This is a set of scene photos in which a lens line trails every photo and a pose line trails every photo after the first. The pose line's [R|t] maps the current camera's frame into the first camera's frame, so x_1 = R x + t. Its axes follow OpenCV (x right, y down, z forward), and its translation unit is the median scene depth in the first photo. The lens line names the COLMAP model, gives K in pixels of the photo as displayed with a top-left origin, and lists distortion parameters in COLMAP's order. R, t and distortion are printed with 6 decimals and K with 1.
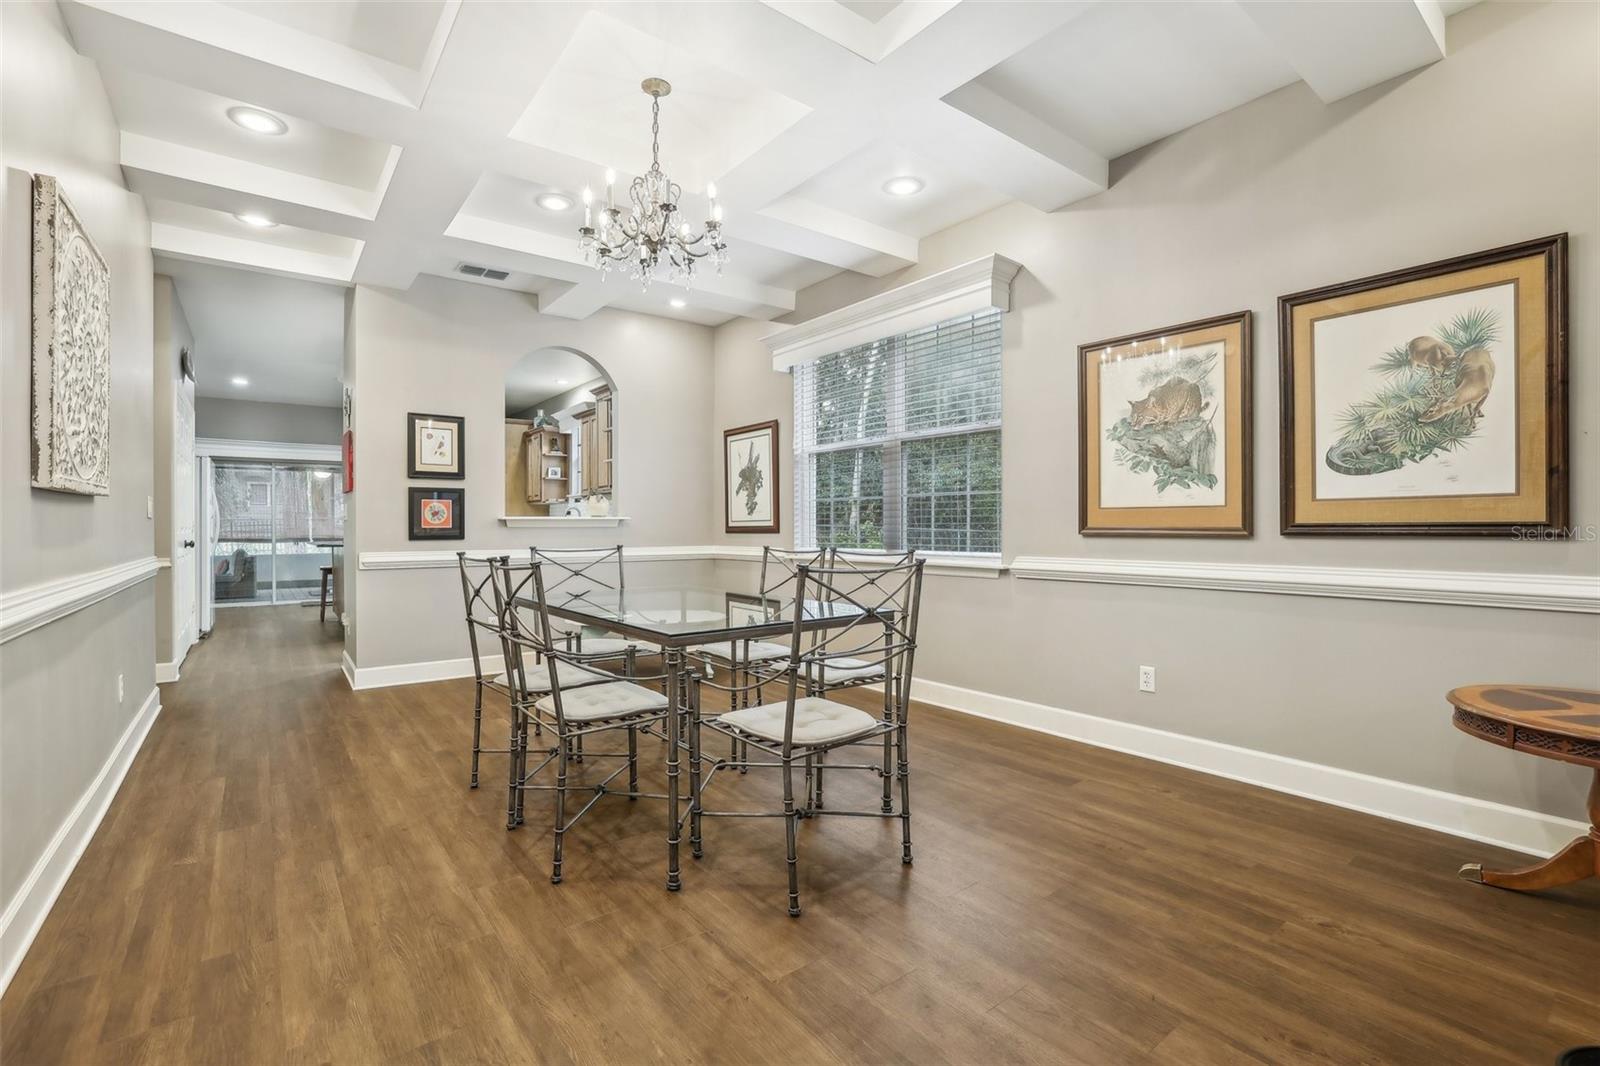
lens RADIAL K [[712.7, 0, 790.5], [0, 712.7, 532.7], [0, 0, 1]] dist [-0.048017, 0.017344]
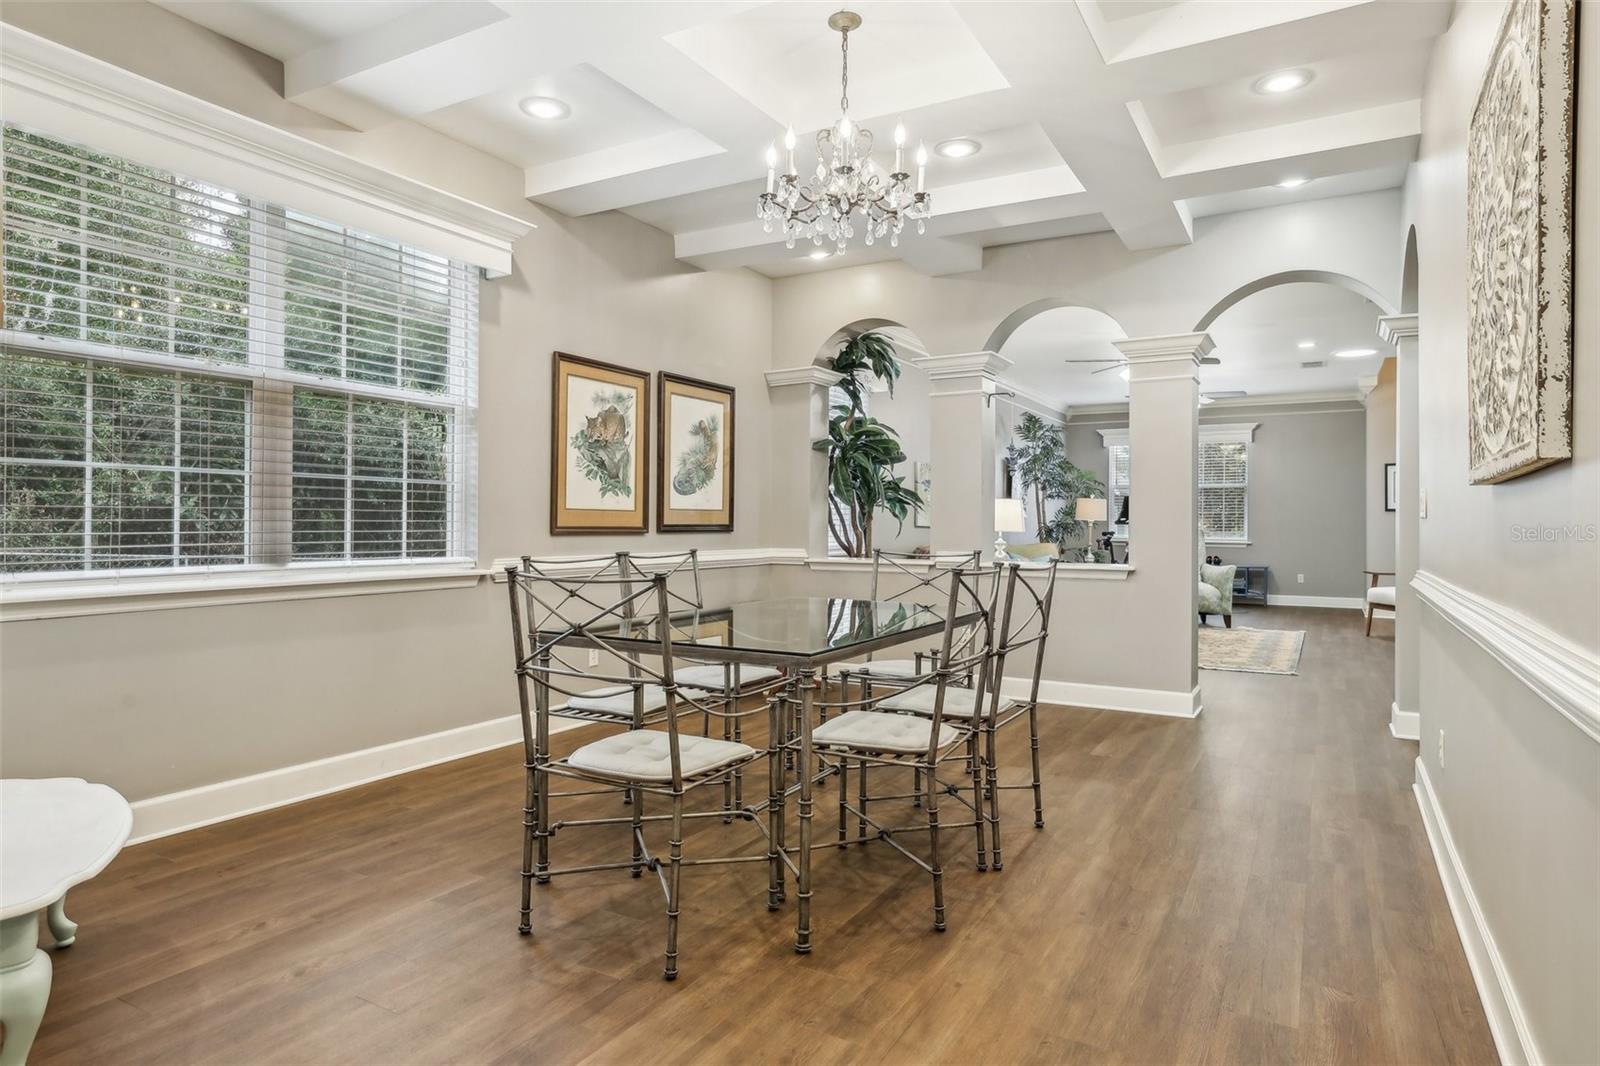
lens RADIAL K [[958.1, 0, 761.5], [0, 958.1, 532.7], [0, 0, 1]] dist [-0.027406, 0.013460]
pose [[-0.369598, -0.007923, 0.929158, -1.107177], [0.002820, 0.999949, 0.009649, -0.012044], [-0.929188, 0.006187, -0.369557, 1.356517]]
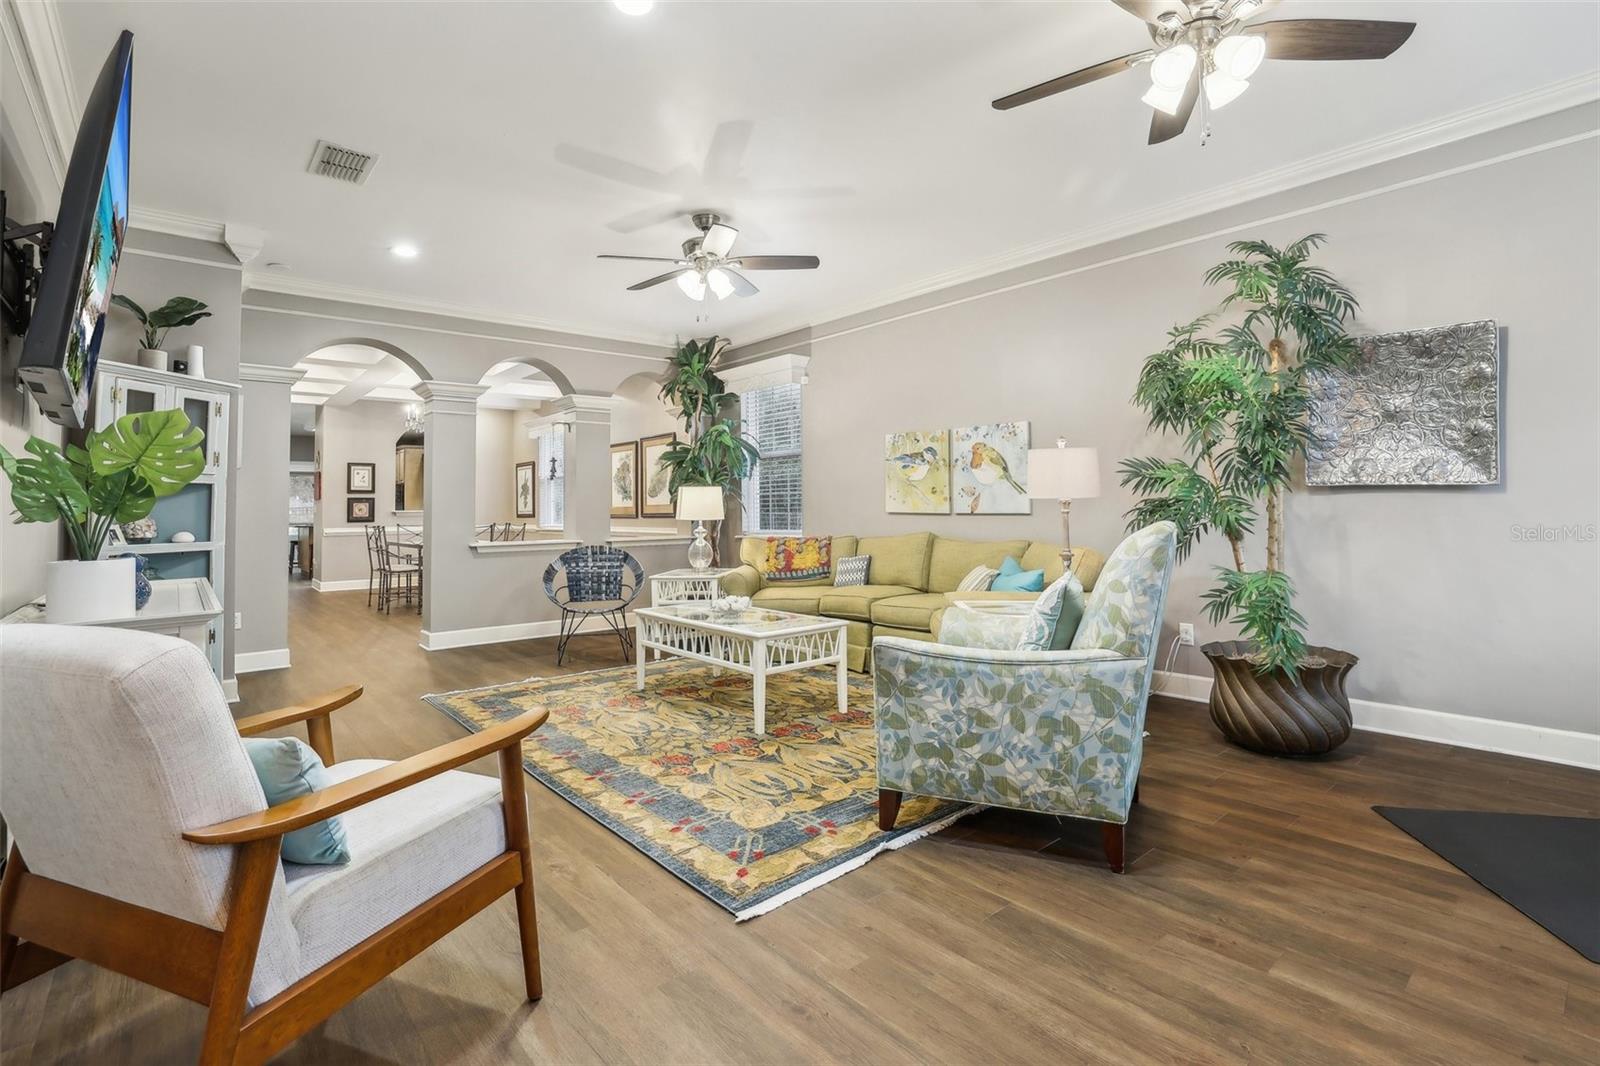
lens RADIAL K [[740.2, 0, 769.4], [0, 740.2, 483.2], [0, 0, 1]] dist [-0.027456, 0.019864]
pose [[0.999560, -0.007778, 0.028632, 1.021303], [0.009030, 0.998996, -0.043876, 0.001265], [-0.028262, 0.044116, 0.998627, -1.918899]]
